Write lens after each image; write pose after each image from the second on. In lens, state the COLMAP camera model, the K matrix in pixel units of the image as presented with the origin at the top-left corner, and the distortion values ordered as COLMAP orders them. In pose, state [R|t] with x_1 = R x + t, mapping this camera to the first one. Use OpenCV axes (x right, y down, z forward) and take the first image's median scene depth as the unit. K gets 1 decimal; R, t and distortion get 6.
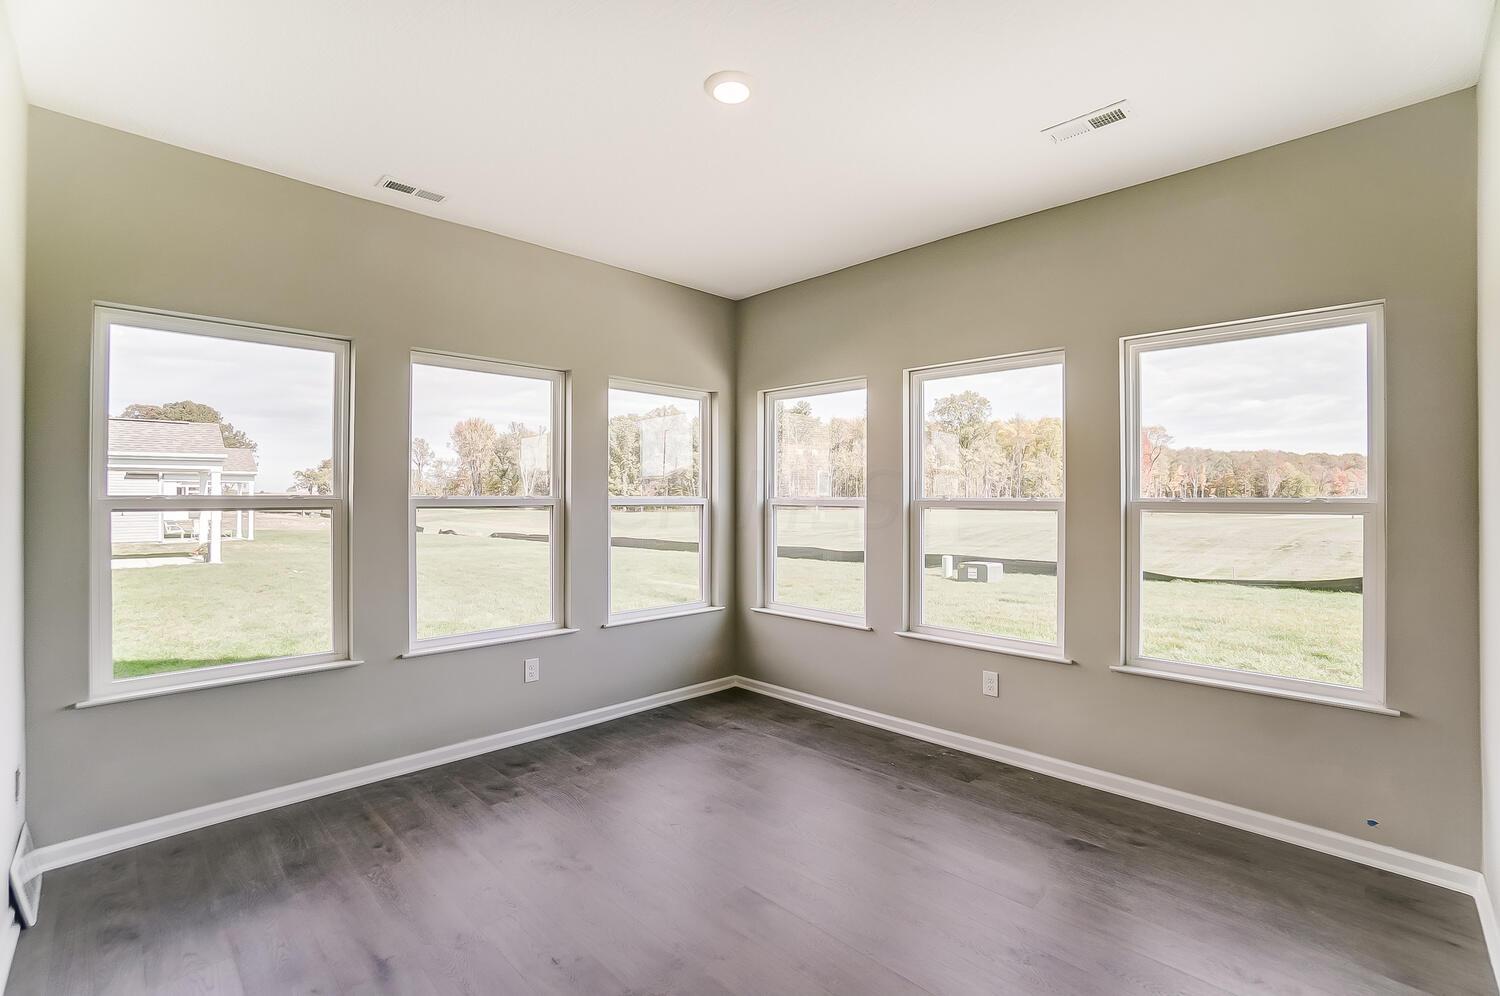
lens RADIAL K [[669.0, 0, 734.3], [0, 669.0, 510.7], [0, 0, 1]] dist [-0.063598, 0.023500]
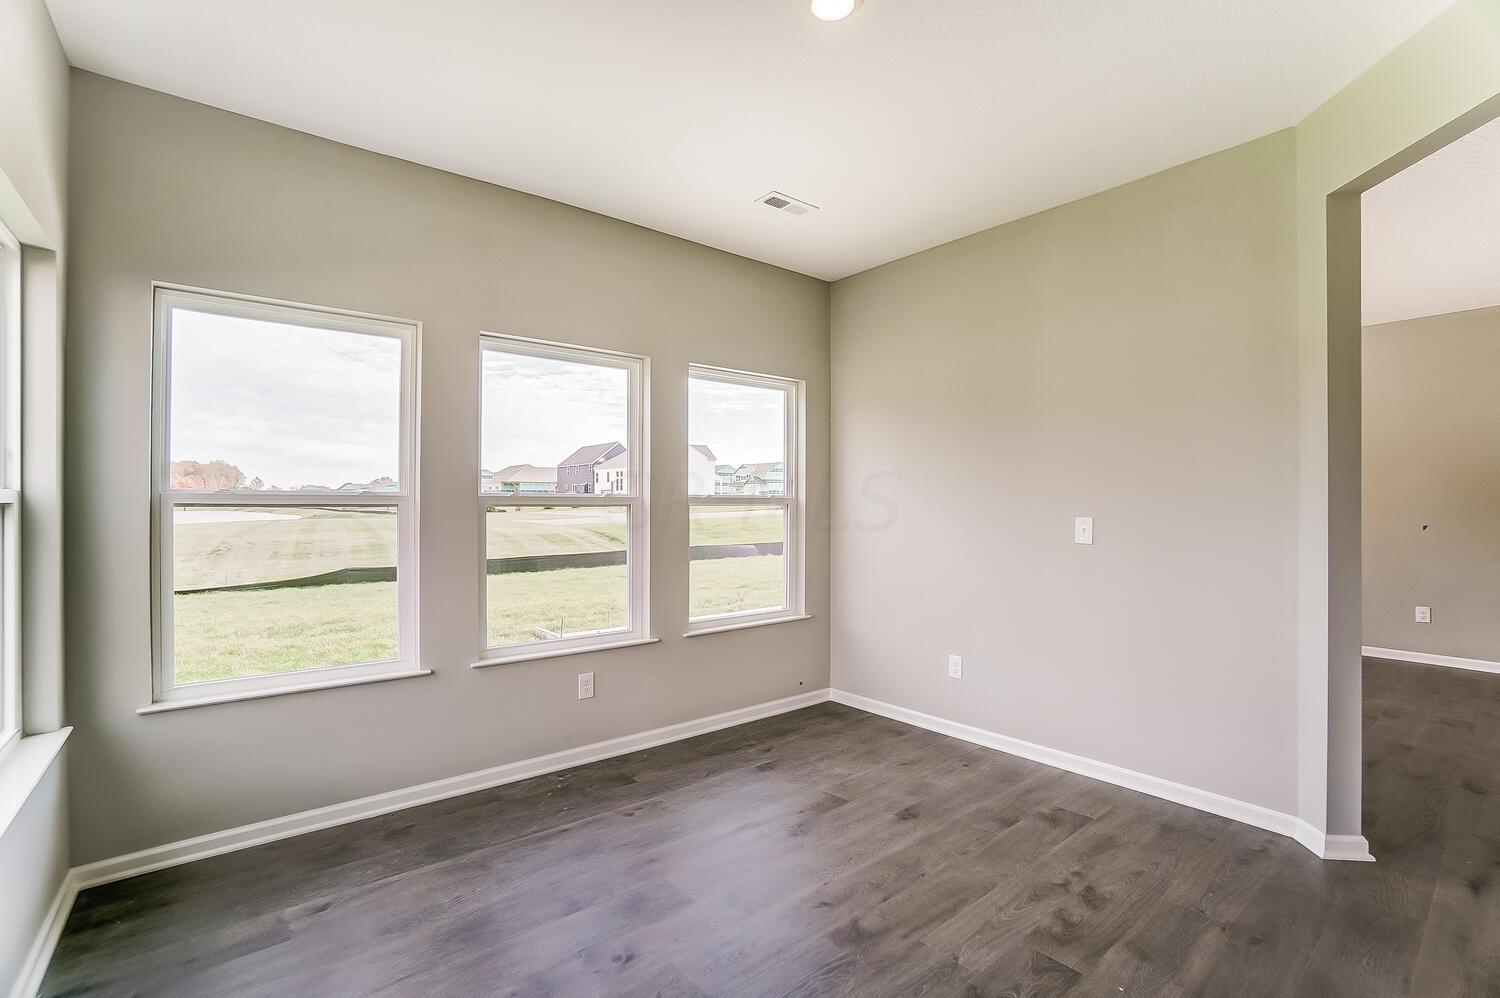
lens RADIAL K [[669.0, 0, 734.3], [0, 669.0, 511.7], [0, 0, 1]] dist [-0.063598, 0.023500]
pose [[0.105124, -0.014652, 0.994351, -0.560089], [0.023075, 0.999658, 0.012290, -0.001360], [-0.994191, 0.021653, 0.105426, 0.678379]]
